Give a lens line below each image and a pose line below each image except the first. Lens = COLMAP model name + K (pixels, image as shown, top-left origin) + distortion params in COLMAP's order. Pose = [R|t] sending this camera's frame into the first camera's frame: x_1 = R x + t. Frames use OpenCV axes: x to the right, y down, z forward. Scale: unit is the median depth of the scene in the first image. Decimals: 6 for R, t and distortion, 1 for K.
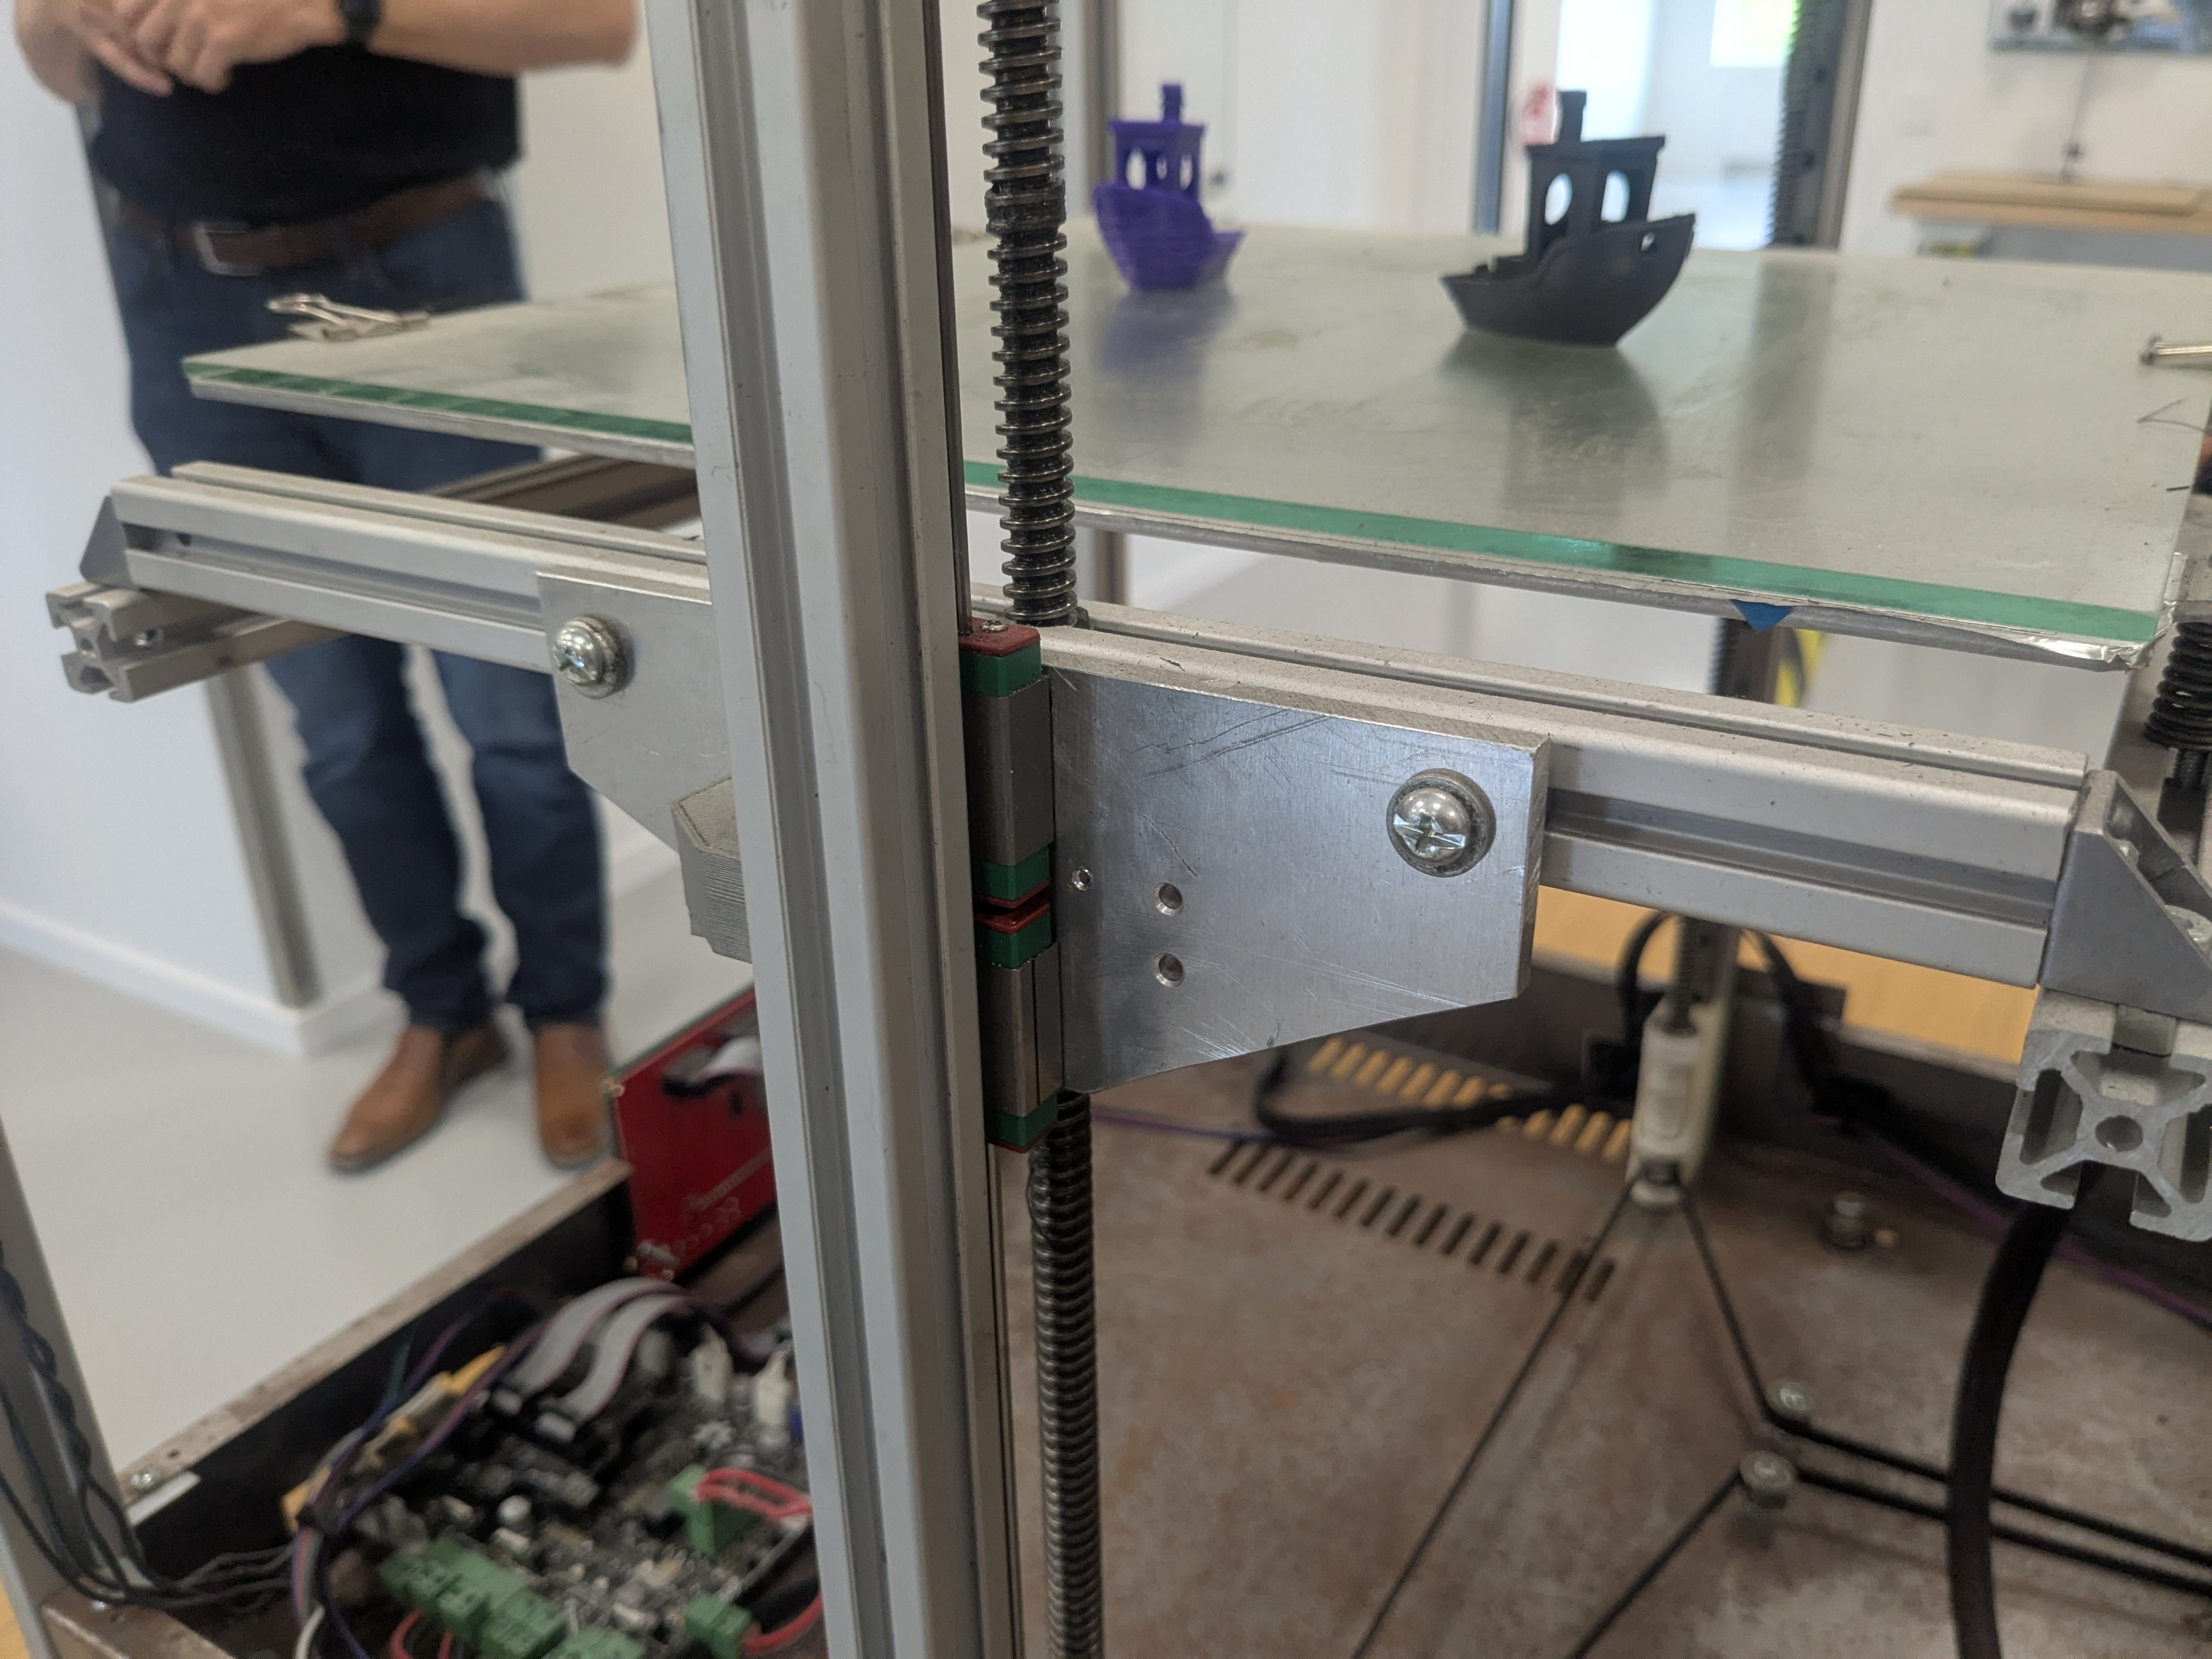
lens RADIAL K [[1809.8, 0, 1120.5], [0, 1809.8, 823.5], [0, 0, 1]] dist [0.005107, -0.043585]
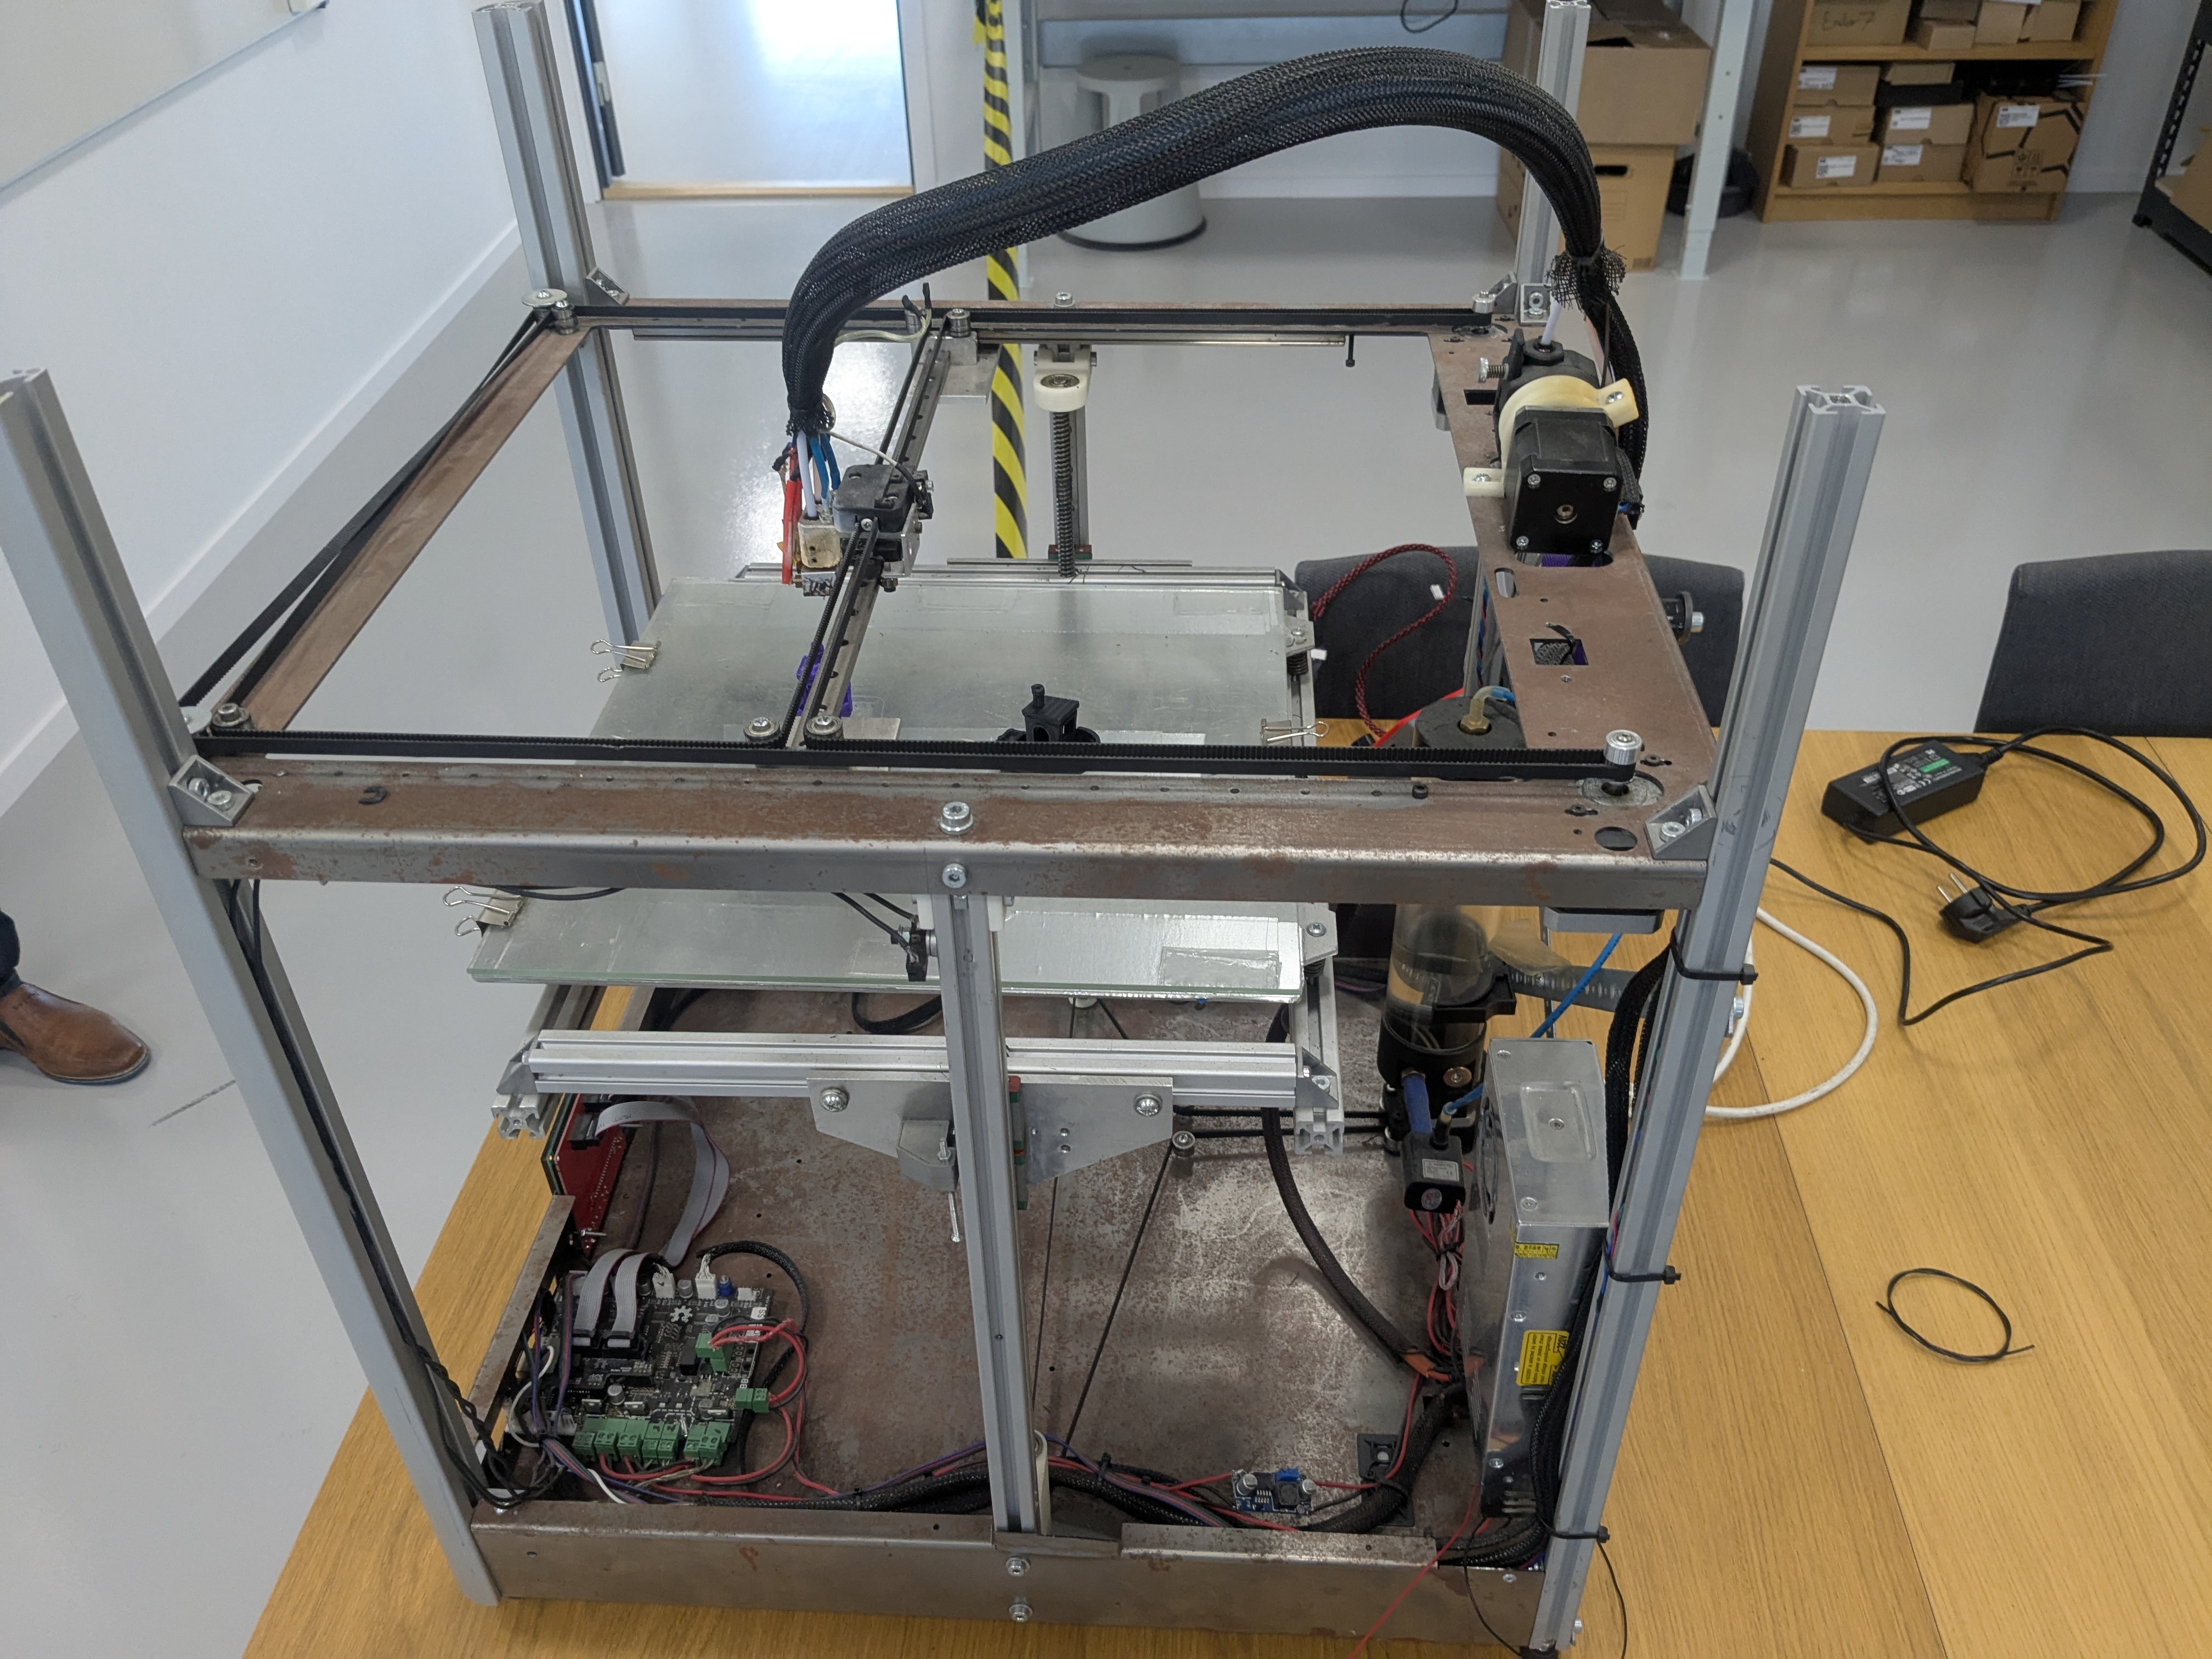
lens RADIAL K [[1762.3, 0, 1098.4], [0, 1762.3, 784.0], [0, 0, 1]] dist [0.034112, -0.085238]
pose [[0.887538, -0.270219, 0.373174, -0.408124], [0.195653, 0.954343, 0.225720, -0.550517], [-0.417130, -0.127322, 0.899884, -0.803765]]
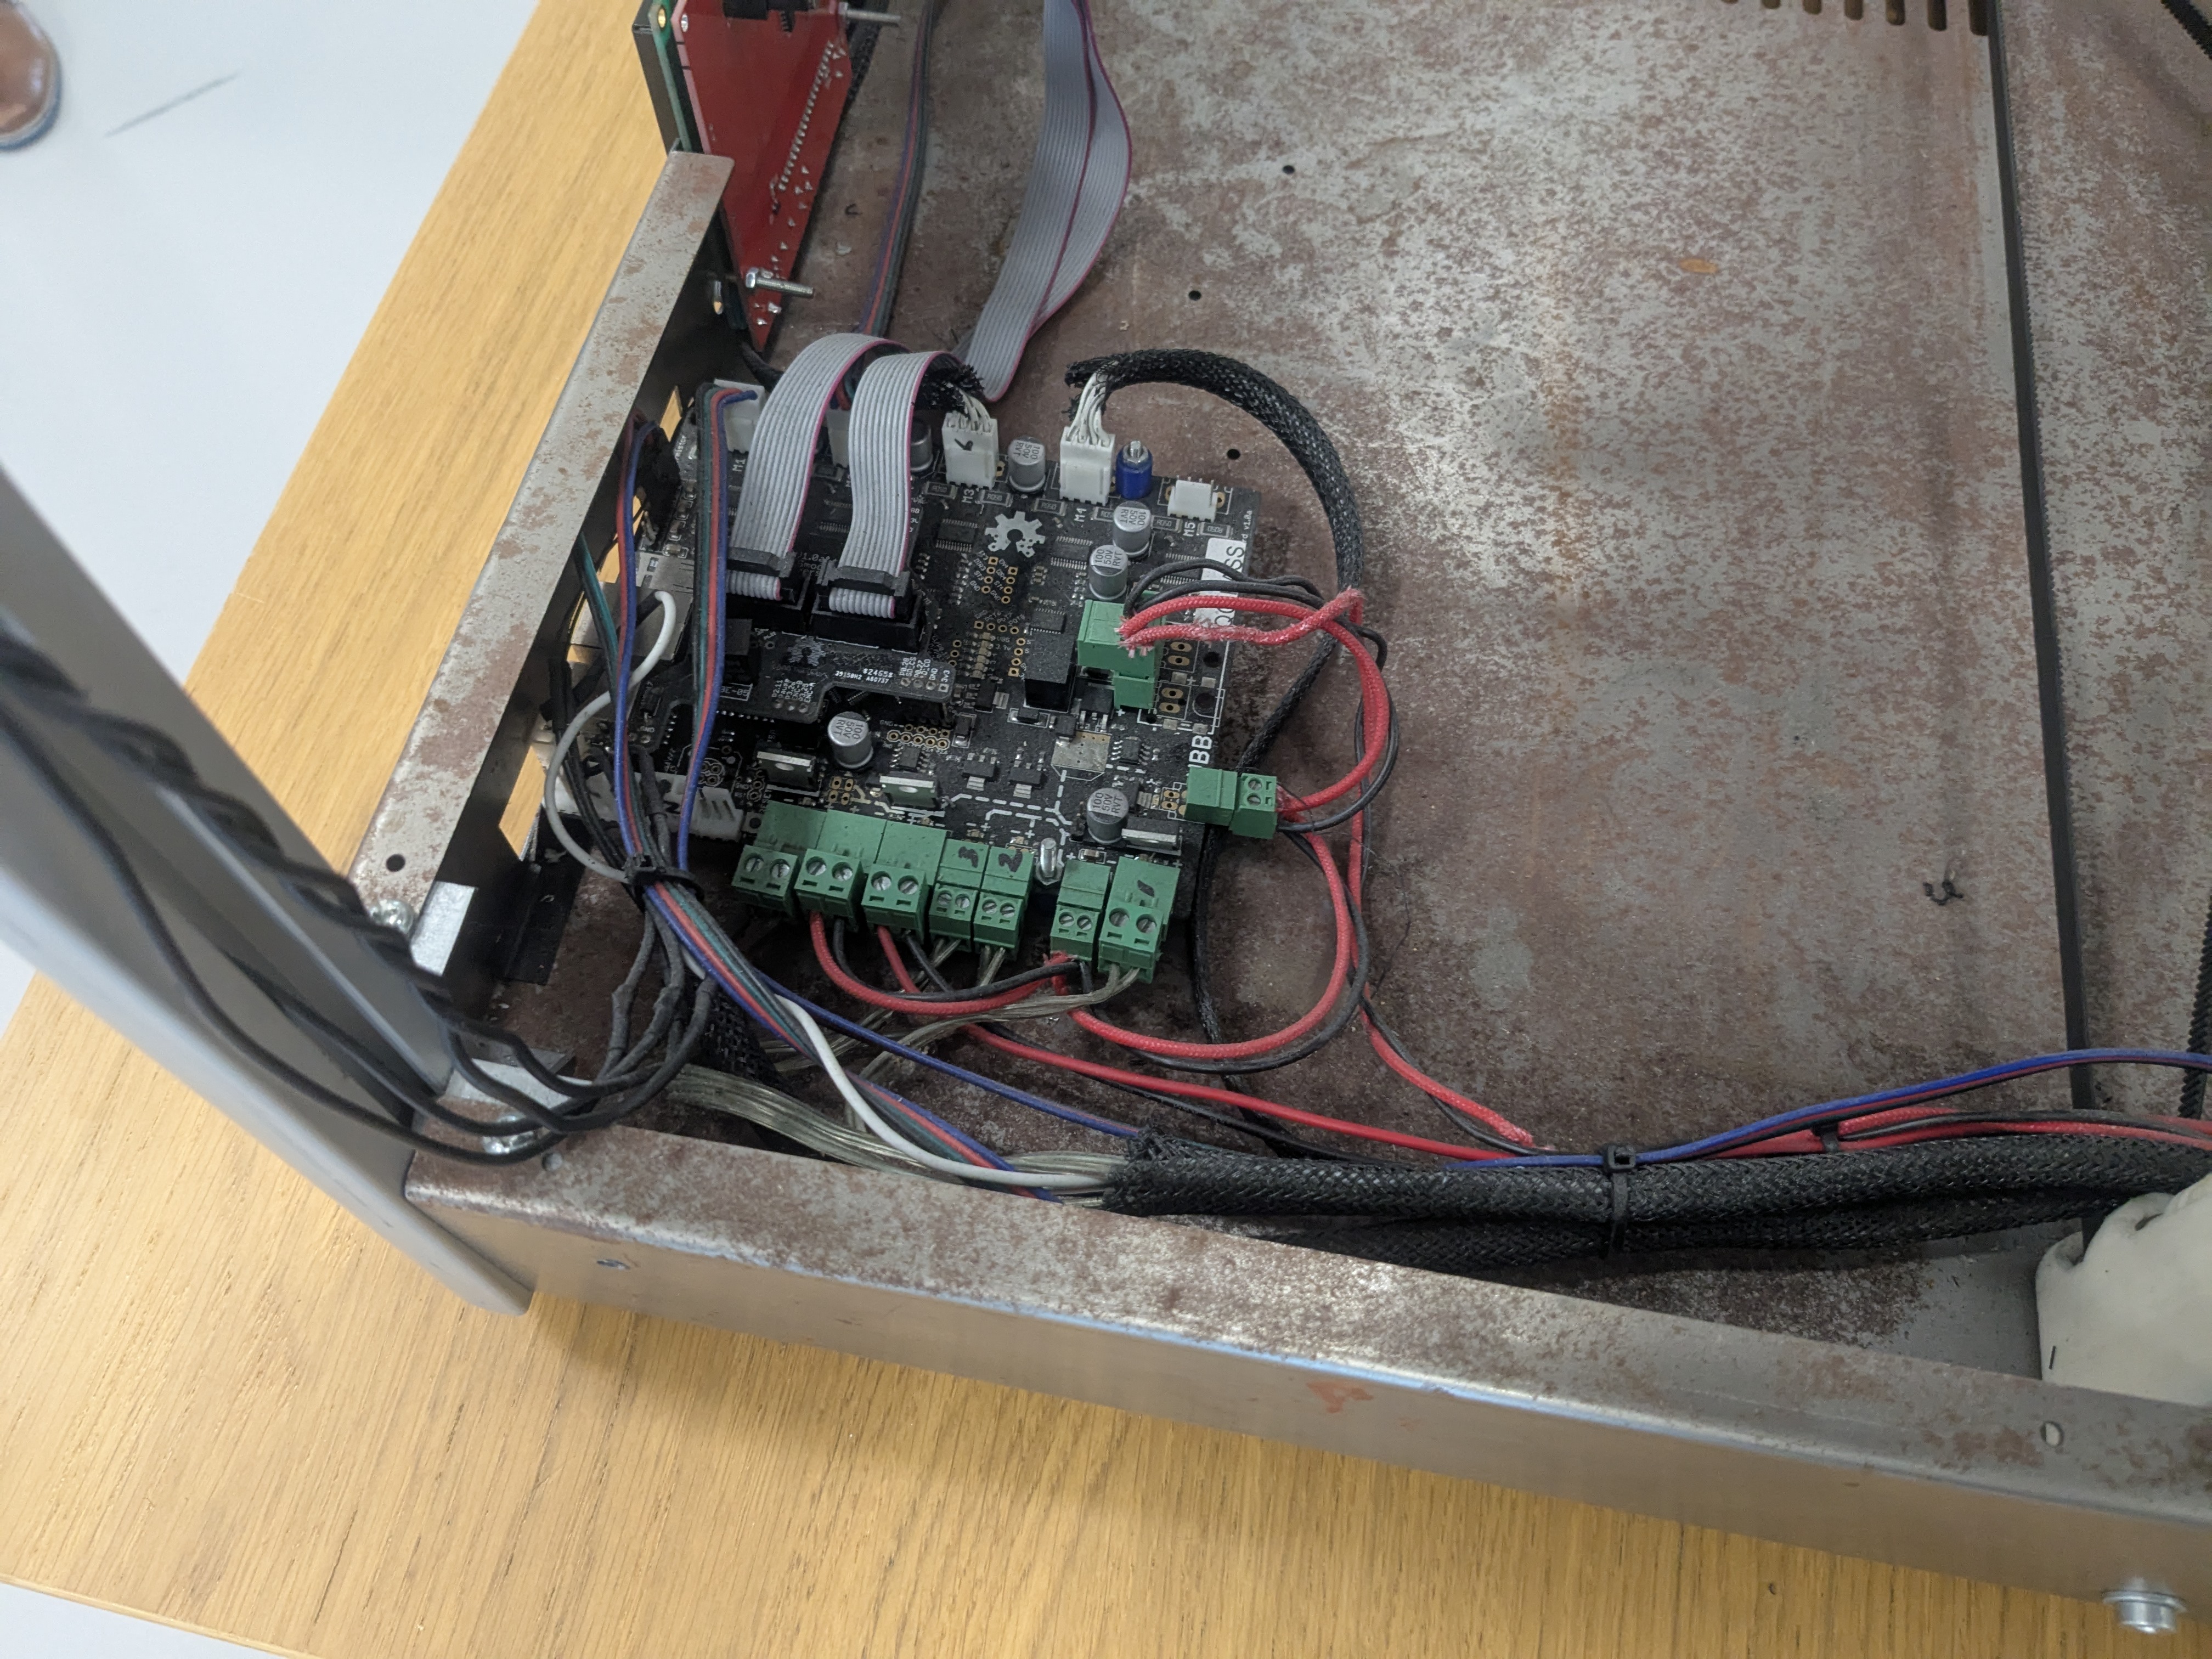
lens RADIAL K [[1762.3, 0, 1028.2], [0, 1762.3, 839.6], [0, 0, 1]] dist [0.034112, -0.085238]
pose [[0.944911, -0.295341, 0.141125, -0.378356], [0.145434, 0.765057, 0.627325, 0.013556], [-0.293244, -0.572242, 0.765864, 0.465524]]
